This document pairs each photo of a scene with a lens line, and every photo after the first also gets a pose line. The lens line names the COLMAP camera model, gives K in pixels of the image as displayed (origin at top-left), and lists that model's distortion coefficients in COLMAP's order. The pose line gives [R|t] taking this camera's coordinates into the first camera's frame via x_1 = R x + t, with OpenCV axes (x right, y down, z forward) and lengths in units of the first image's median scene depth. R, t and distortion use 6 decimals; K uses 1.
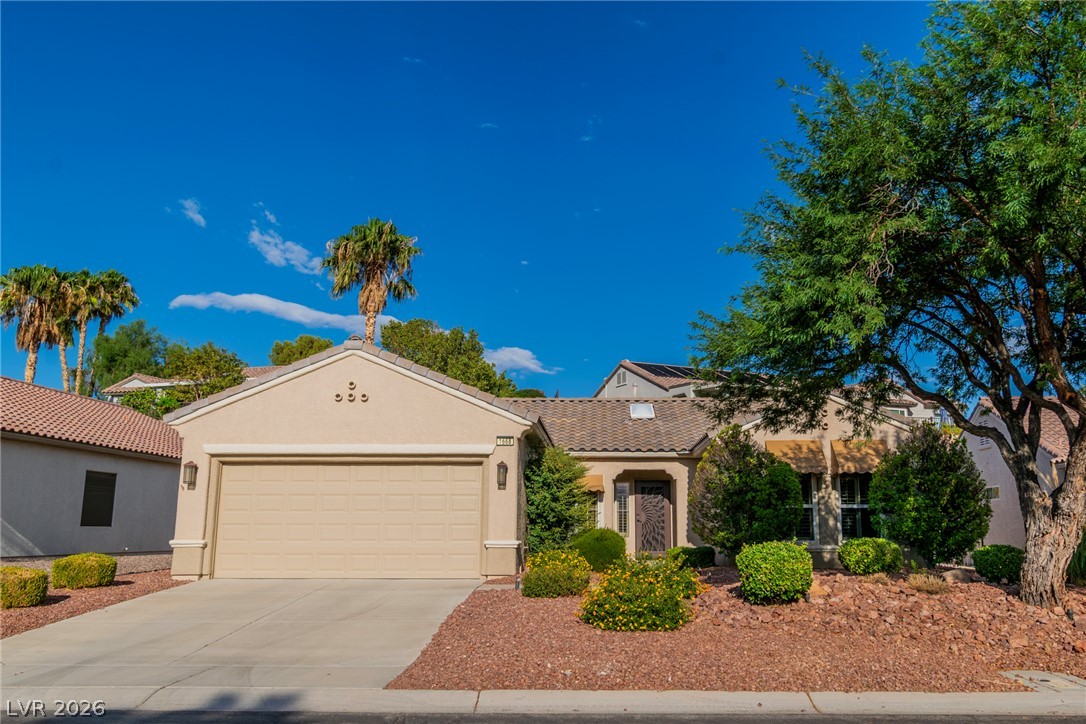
lens RADIAL K [[892.2, 0, 604.0], [0, 892.2, 360.1], [0, 0, 1]] dist [-0.001114, 0.000101]
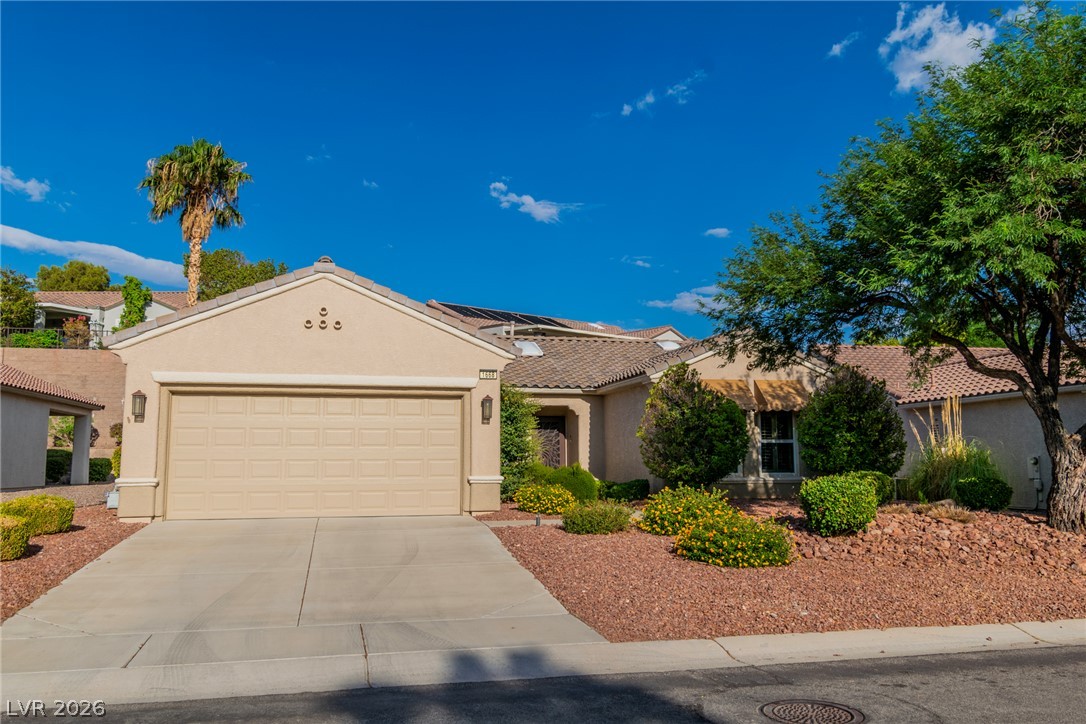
lens RADIAL K [[833.8, 0, 543.0], [0, 833.8, 362.0], [0, 0, 1]] dist [-0.000173, -0.002303]
pose [[0.974324, 0.022093, 0.224063, -0.224070], [-0.037509, 0.997194, 0.064781, 0.014498], [-0.222004, -0.071522, 0.972419, 0.094065]]
